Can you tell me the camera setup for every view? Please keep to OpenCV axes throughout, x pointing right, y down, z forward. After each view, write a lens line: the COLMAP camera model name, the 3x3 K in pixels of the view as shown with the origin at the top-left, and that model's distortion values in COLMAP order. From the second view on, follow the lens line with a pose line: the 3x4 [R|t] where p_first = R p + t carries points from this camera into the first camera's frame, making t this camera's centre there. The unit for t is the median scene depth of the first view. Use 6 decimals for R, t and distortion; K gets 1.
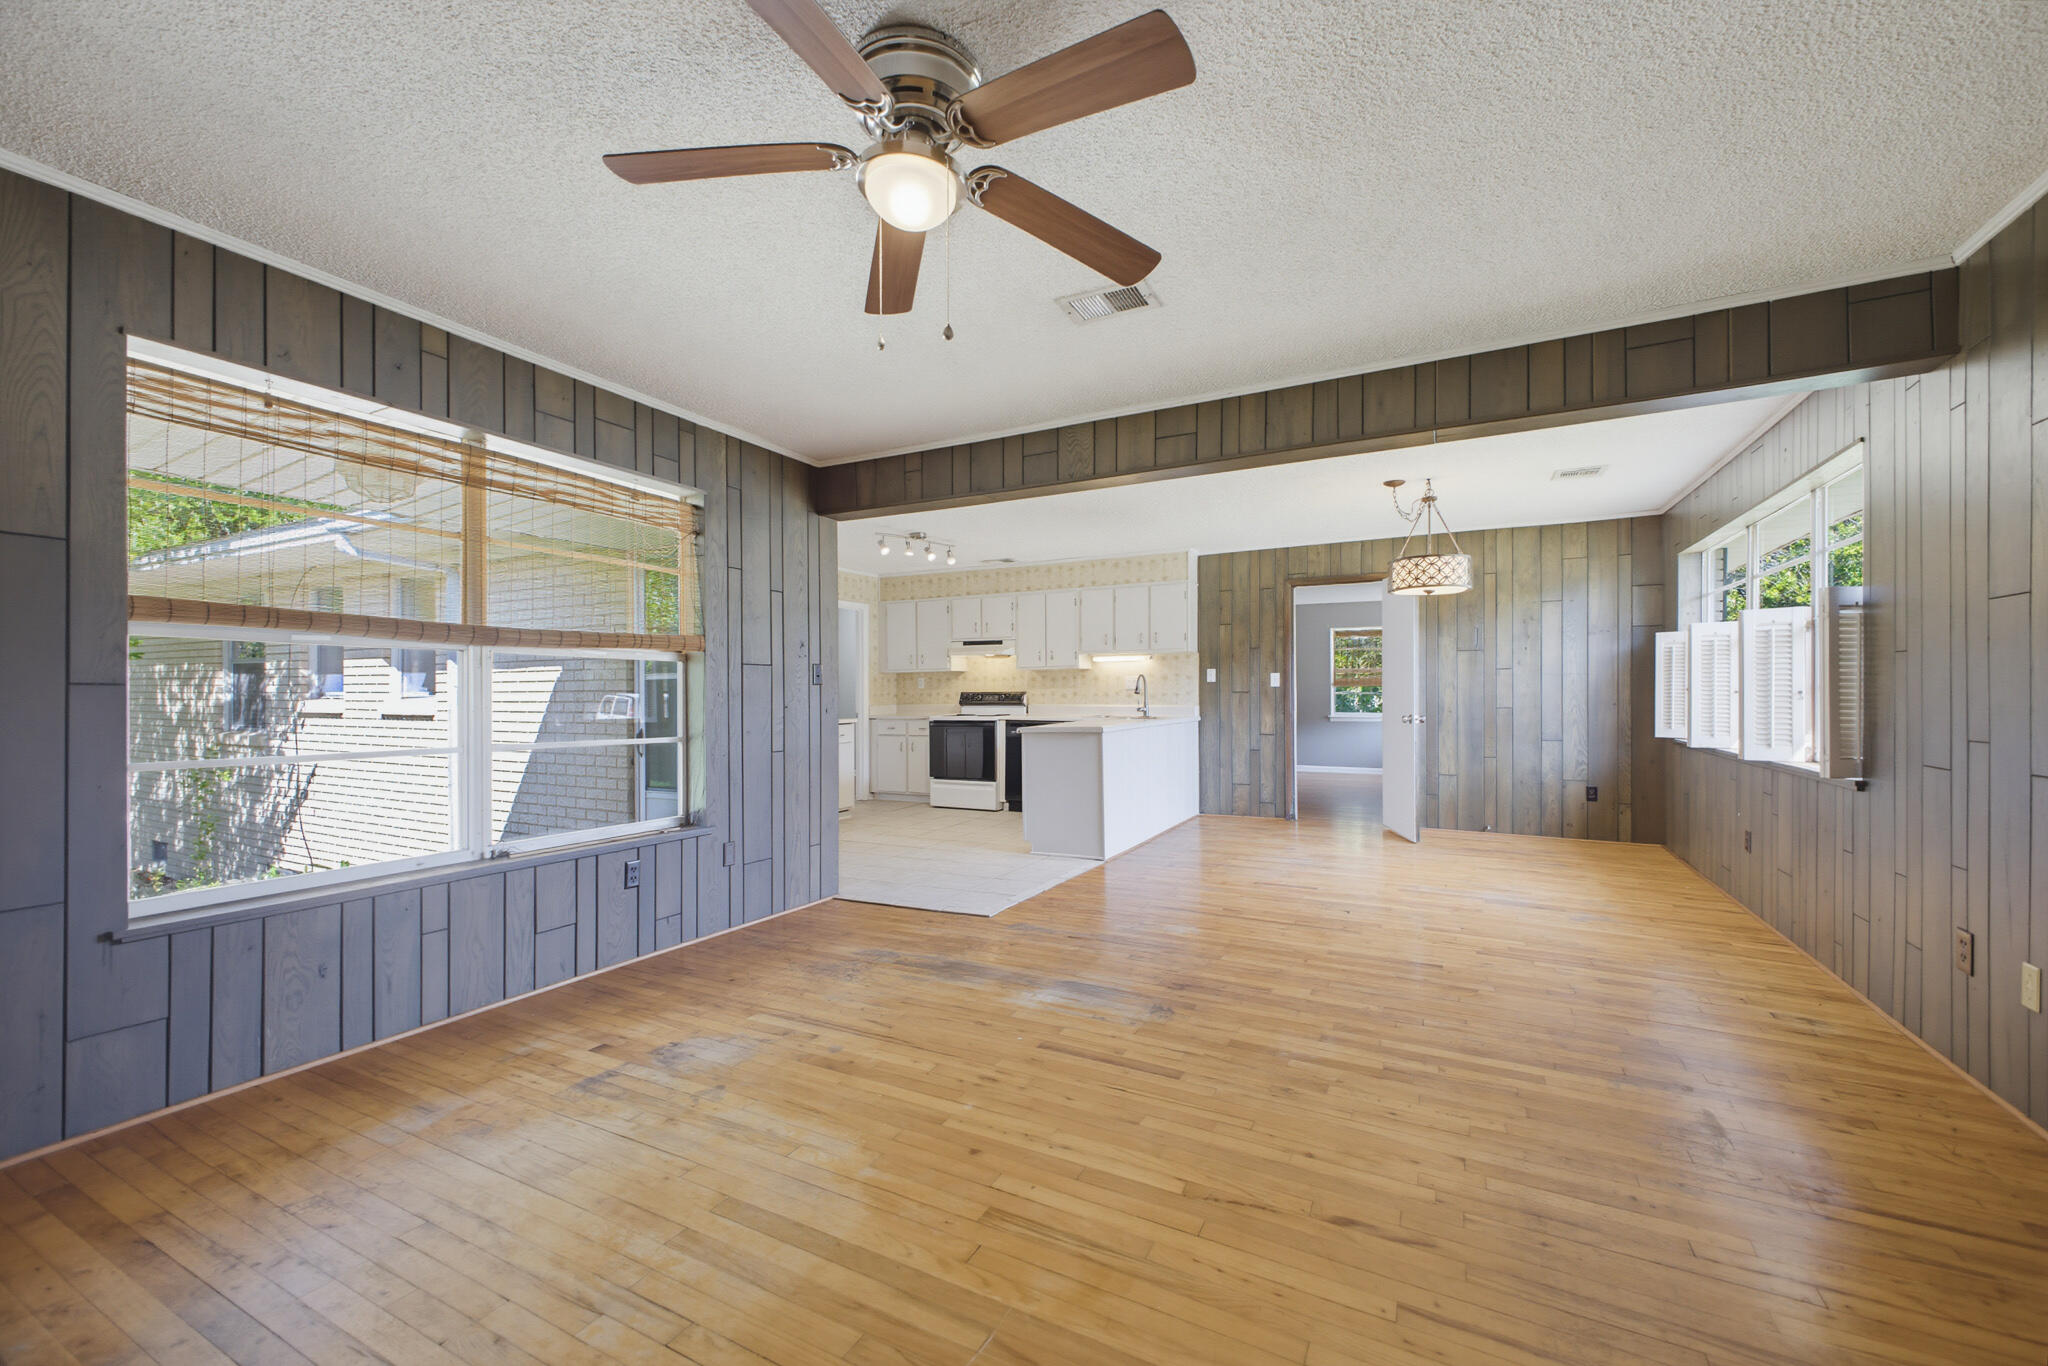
lens RADIAL K [[811.4, 0, 1027.0], [0, 811.4, 698.0], [0, 0, 1]] dist [0.019002, -0.006087]
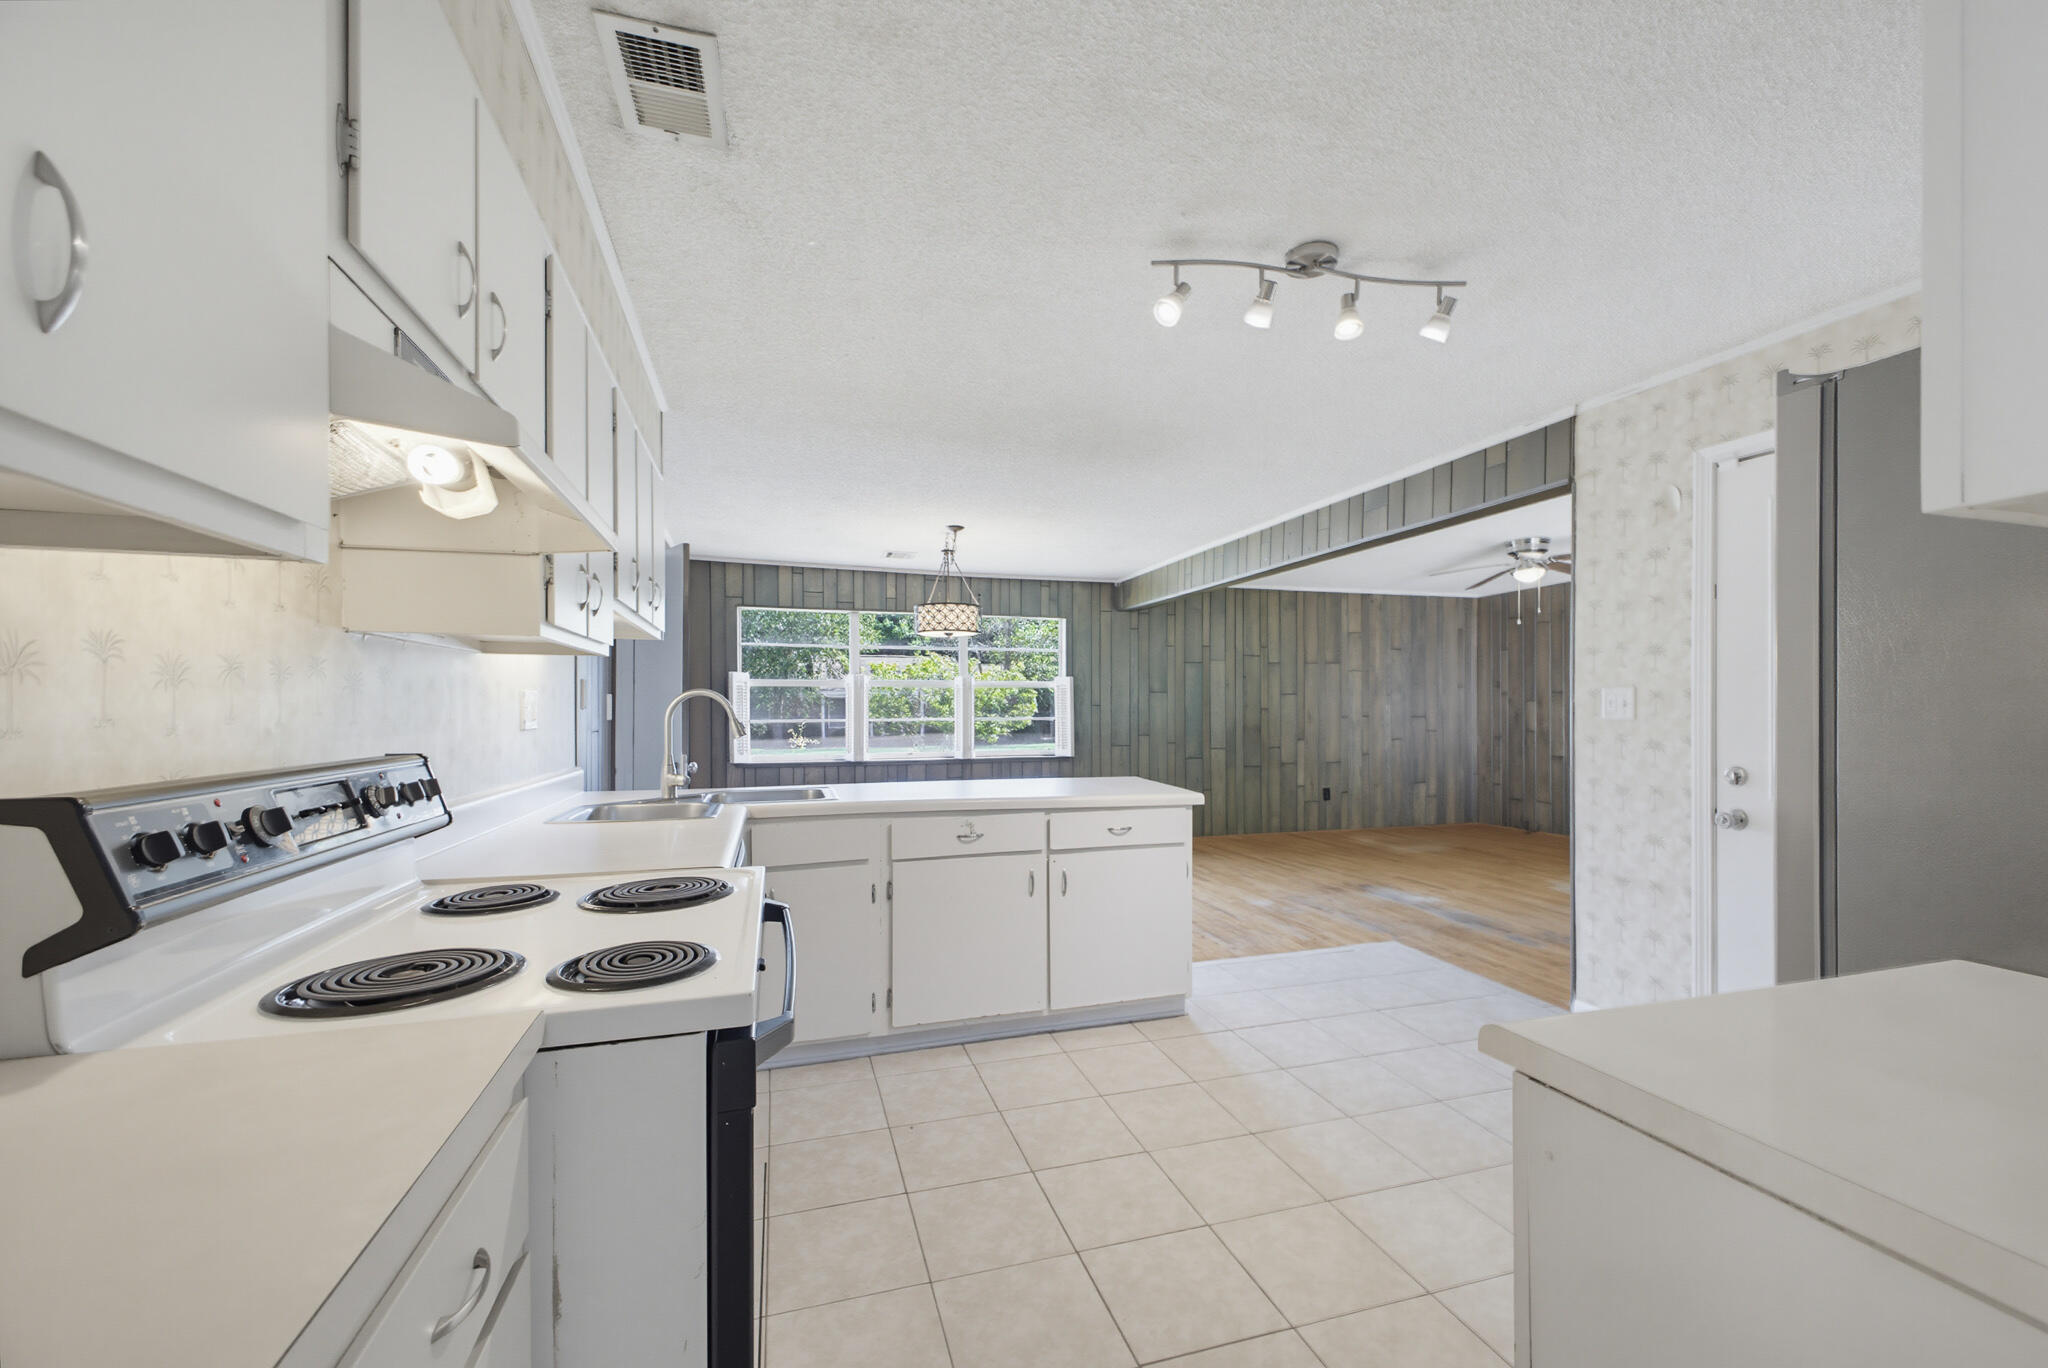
lens RADIAL K [[811.4, 0, 1029.0], [0, 811.4, 711.2], [0, 0, 1]] dist [0.019002, -0.006087]
pose [[-0.711454, 0.003908, 0.702722, -0.288463], [0.008778, 0.999956, 0.003326, -0.021028], [-0.702678, 0.008535, -0.711457, 1.337011]]
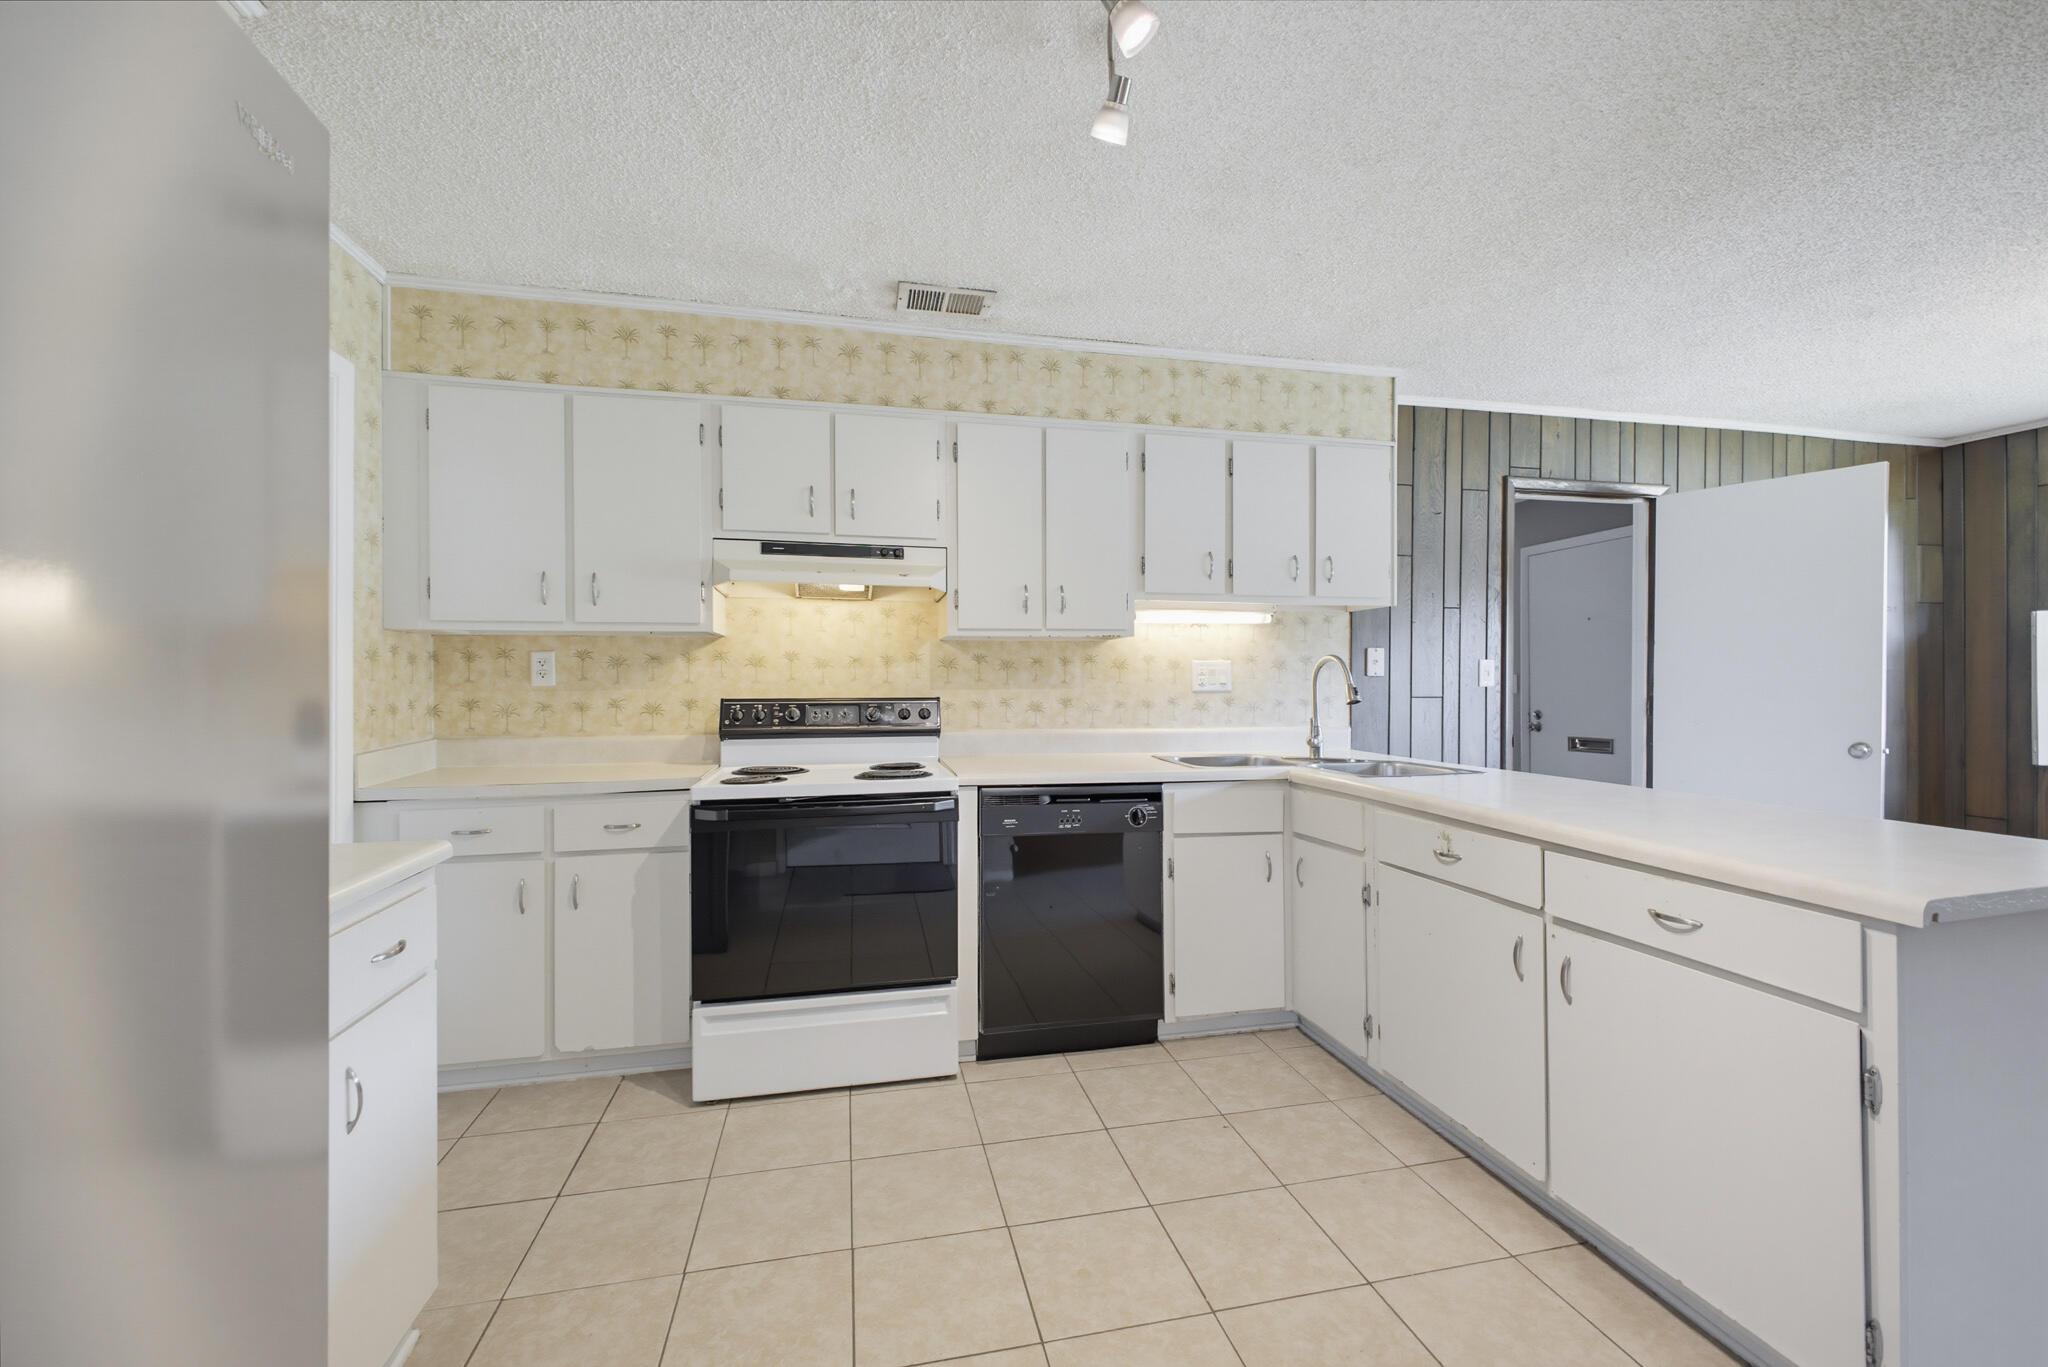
lens RADIAL K [[843.3, 0, 1022.5], [0, 843.3, 687.7], [0, 0, 1]] dist [0.003804, -0.002681]
pose [[0.759824, 0.000682, 0.650129, -0.283979], [0.001891, 0.999993, -0.003259, -0.013715], [-0.650126, 0.003705, 0.759817, 0.888524]]
